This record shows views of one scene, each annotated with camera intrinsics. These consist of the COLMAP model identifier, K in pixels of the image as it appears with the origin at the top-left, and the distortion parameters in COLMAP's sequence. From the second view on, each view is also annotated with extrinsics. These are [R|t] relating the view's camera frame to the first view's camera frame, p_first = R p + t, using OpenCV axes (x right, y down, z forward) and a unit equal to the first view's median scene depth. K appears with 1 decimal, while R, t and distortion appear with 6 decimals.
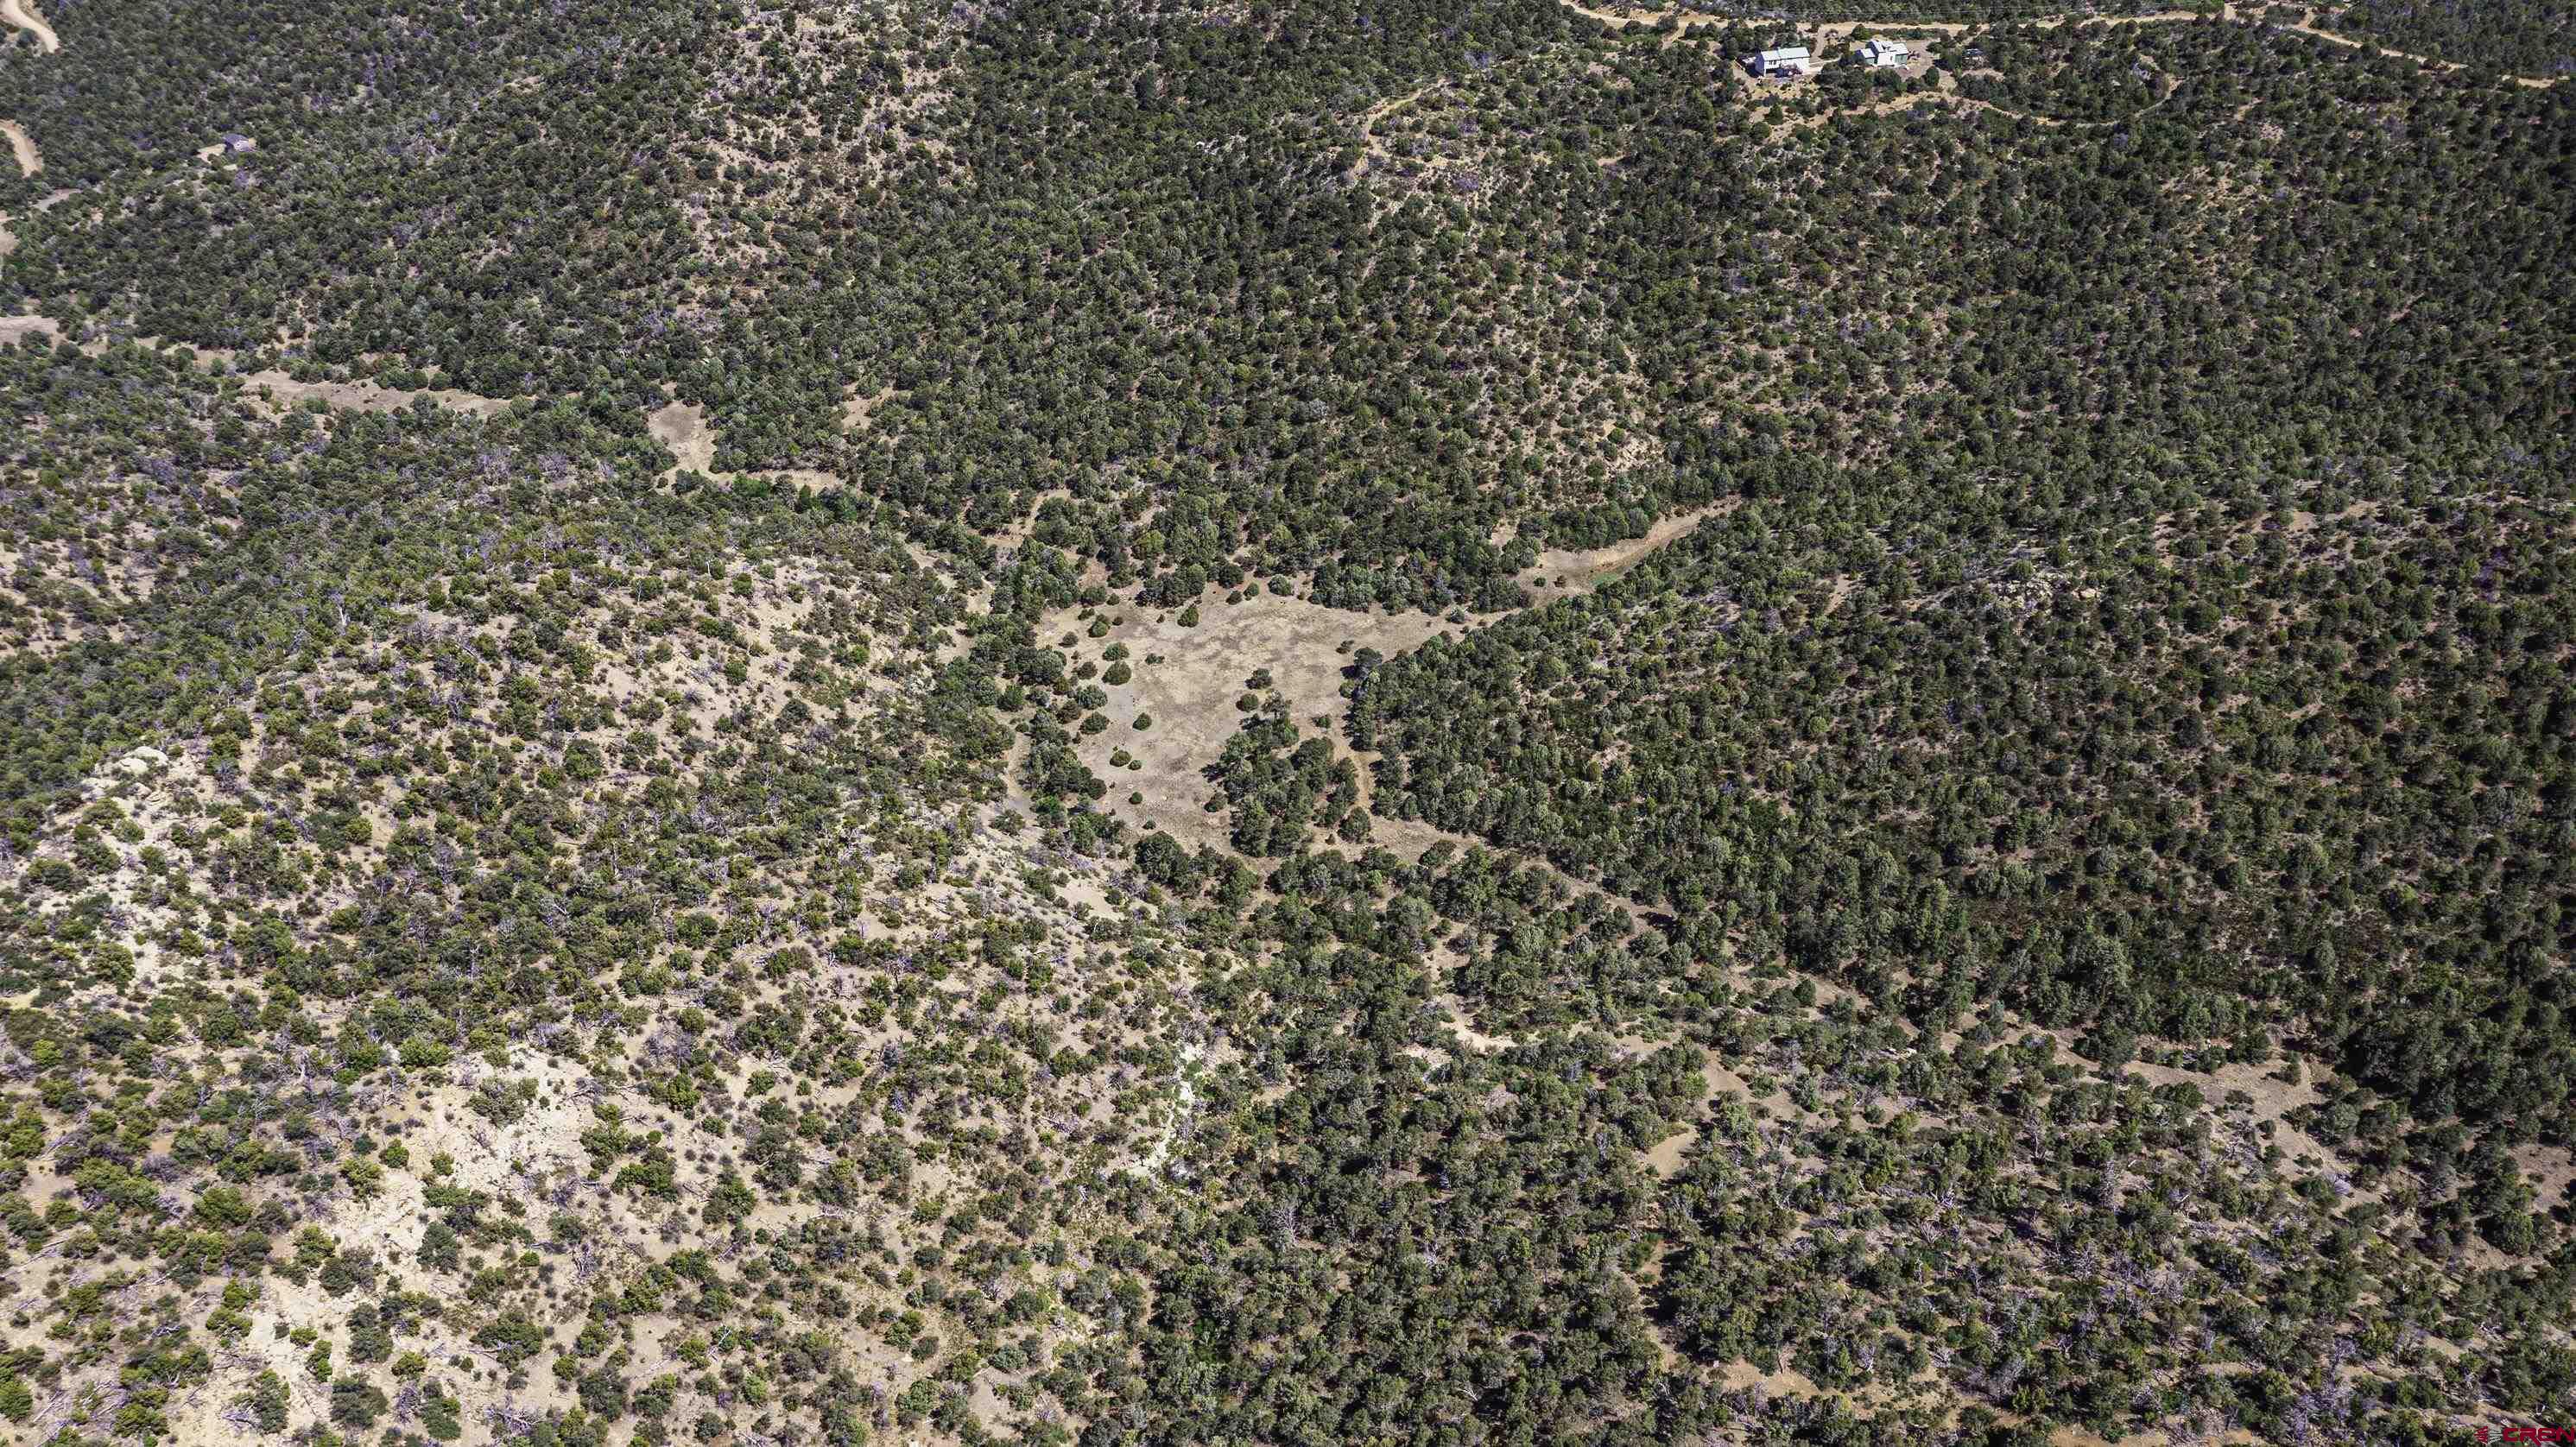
lens RADIAL K [[2033.7, 0, 1298.9], [0, 2033.7, 720.3], [0, 0, 1]] dist [-0.007376, 0.008536]
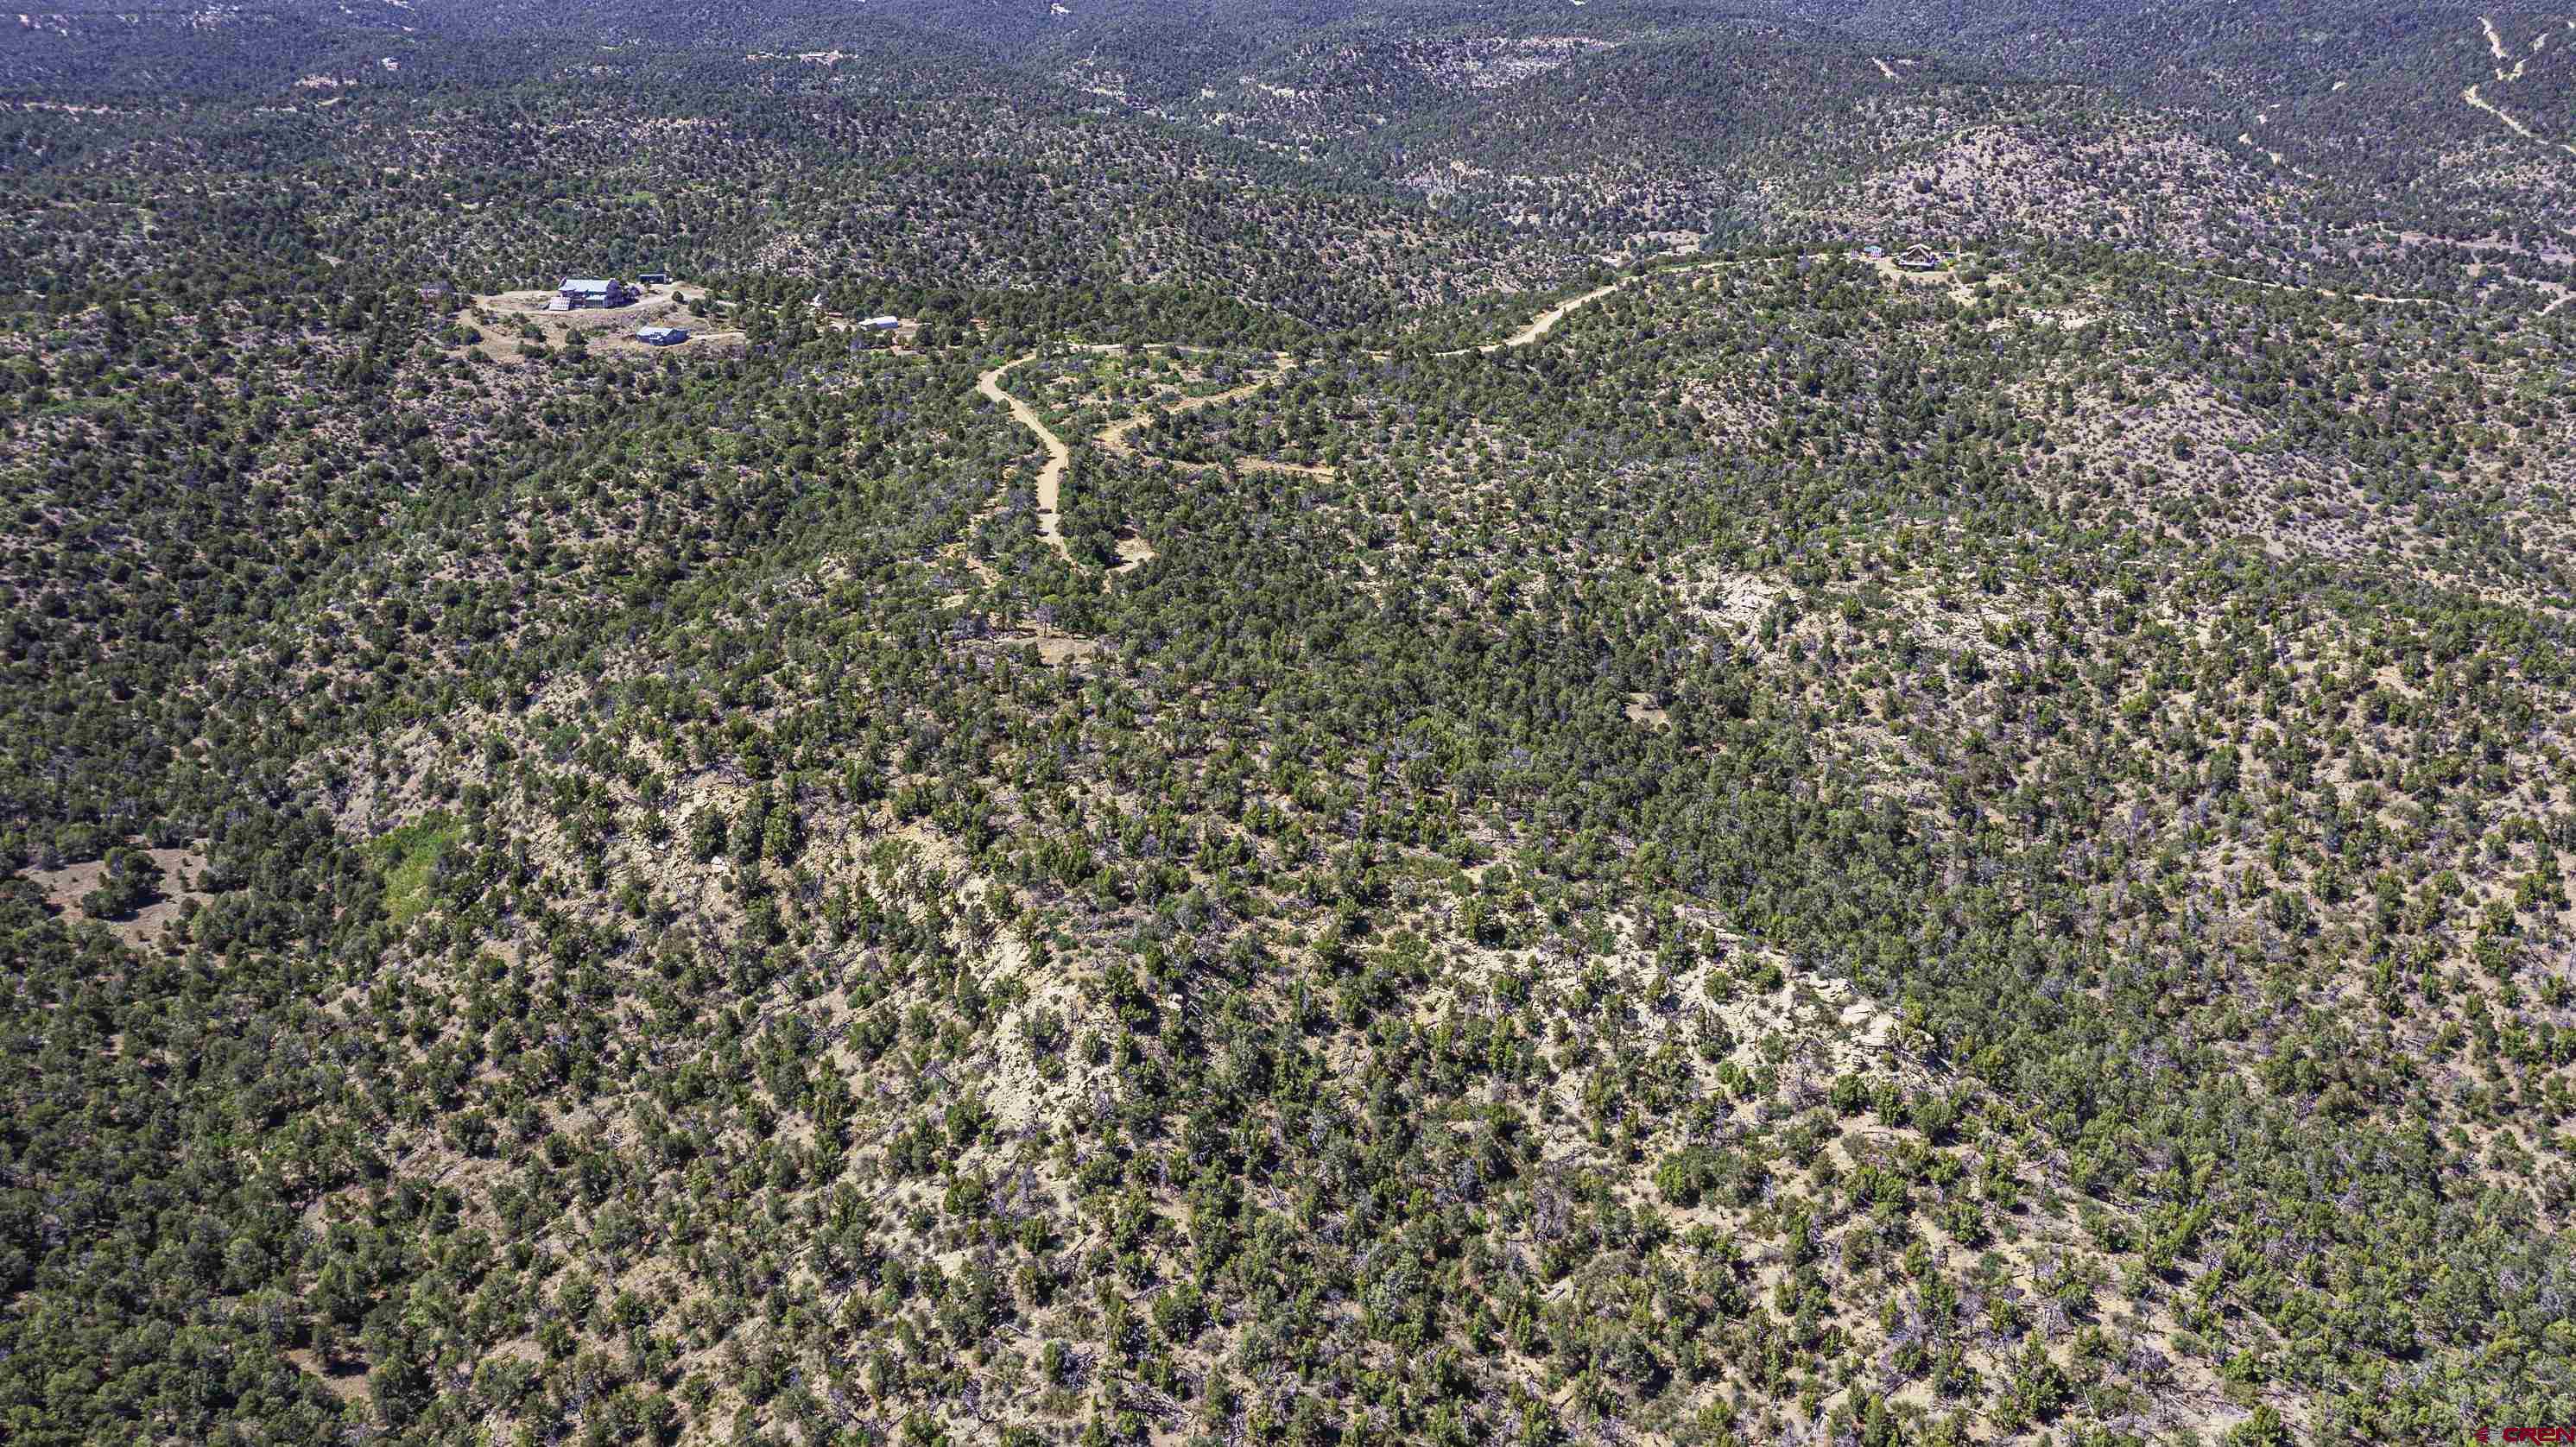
lens RADIAL K [[2033.7, 0, 1302.5], [0, 2033.7, 736.7], [0, 0, 1]] dist [-0.007376, 0.008536]
pose [[-0.765351, 0.236321, -0.598657, 0.051702], [-0.368372, 0.601890, 0.708541, -0.487893], [0.527769, 0.762811, -0.373603, 0.995748]]
